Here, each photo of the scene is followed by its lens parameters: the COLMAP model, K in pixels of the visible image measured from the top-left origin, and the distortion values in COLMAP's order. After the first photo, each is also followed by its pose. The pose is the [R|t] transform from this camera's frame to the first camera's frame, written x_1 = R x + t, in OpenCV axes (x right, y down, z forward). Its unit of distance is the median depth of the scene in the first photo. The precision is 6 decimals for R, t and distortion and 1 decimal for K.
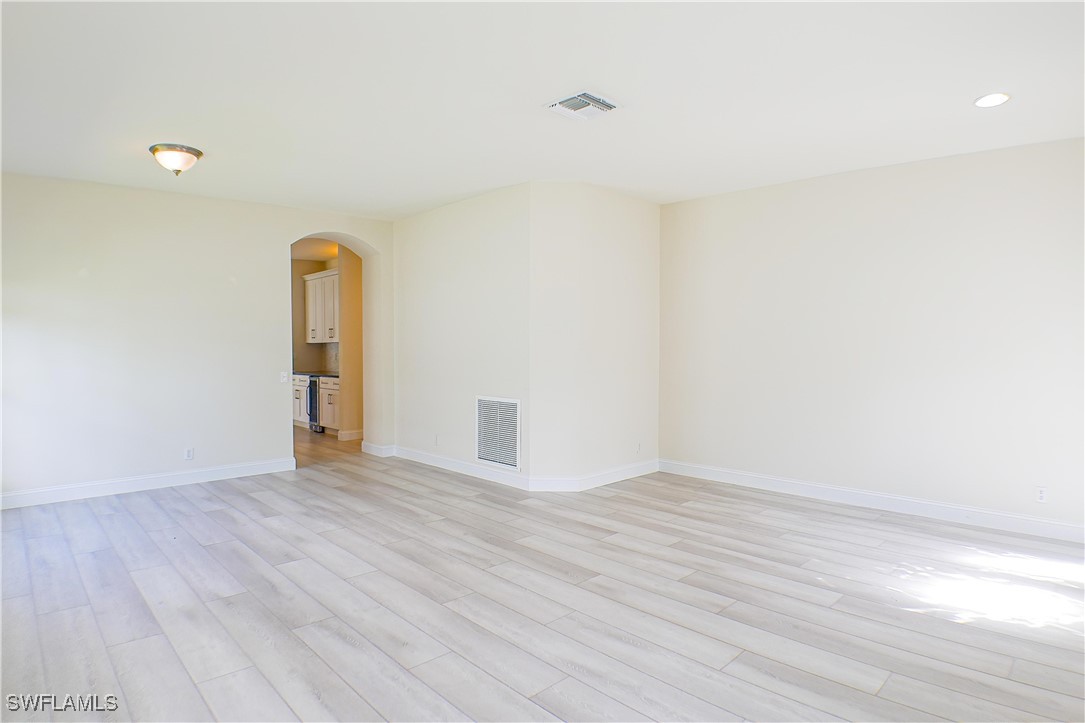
lens RADIAL K [[624.9, 0, 541.3], [0, 624.9, 346.9], [0, 0, 1]] dist [-0.018405, 0.001278]
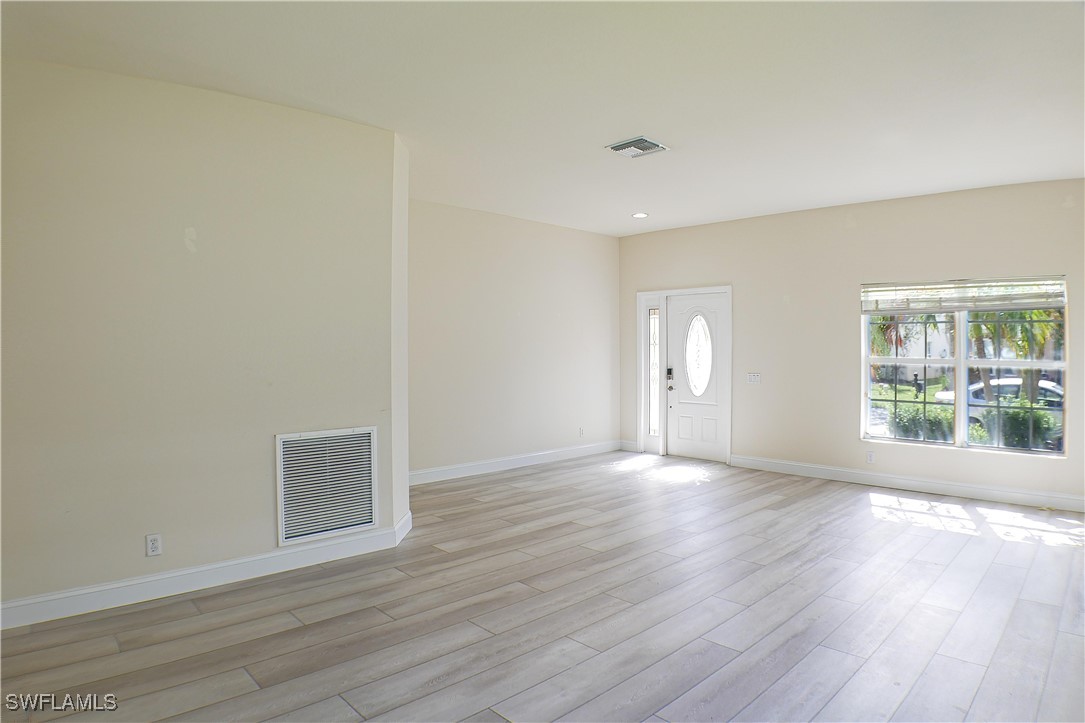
lens RADIAL K [[634.3, 0, 551.1], [0, 634.3, 358.1], [0, 0, 1]] dist [-0.097545, 0.000665]
pose [[-0.057177, -0.005047, 0.998351, -0.787256], [-0.001276, 0.999987, 0.004983, 0.003361], [-0.998363, -0.000989, -0.057182, 0.878876]]
